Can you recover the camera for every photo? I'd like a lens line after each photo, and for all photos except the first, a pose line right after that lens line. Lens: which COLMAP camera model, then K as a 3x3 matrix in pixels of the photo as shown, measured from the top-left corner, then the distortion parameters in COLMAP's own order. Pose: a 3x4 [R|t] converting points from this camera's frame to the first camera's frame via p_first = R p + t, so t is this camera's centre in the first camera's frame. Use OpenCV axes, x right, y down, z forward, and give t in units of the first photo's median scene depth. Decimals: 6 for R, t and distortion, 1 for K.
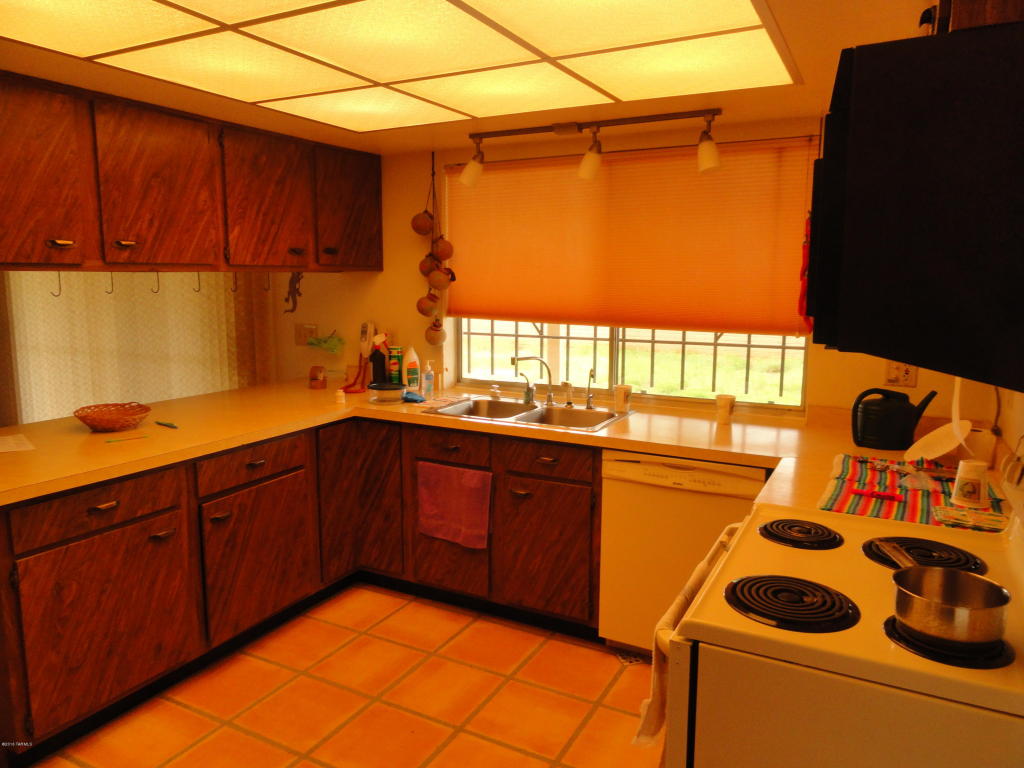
lens RADIAL K [[714.0, 0, 515.2], [0, 714.0, 384.0], [0, 0, 1]] dist [-0.004155, 0.005533]
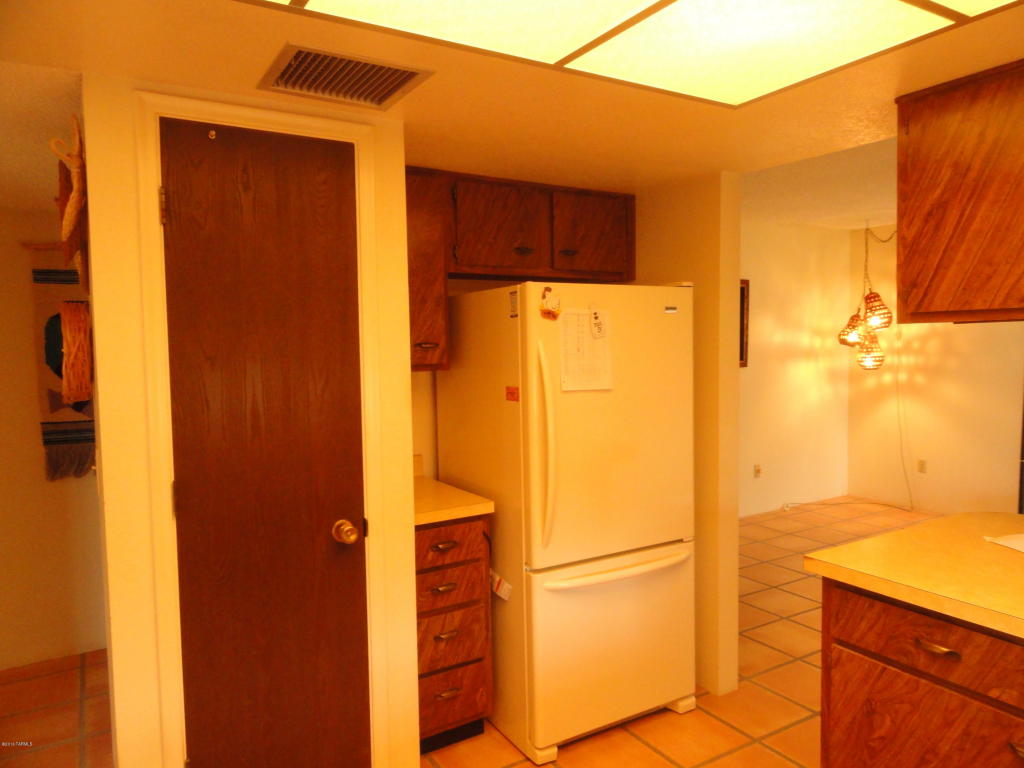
lens RADIAL K [[714.0, 0, 515.2], [0, 714.0, 384.0], [0, 0, 1]] dist [-0.004155, 0.005533]
pose [[-0.510521, 0.053391, -0.858206, 0.235312], [-0.112783, 0.985290, 0.128388, -0.131552], [0.852437, 0.162336, -0.496990, 0.964132]]
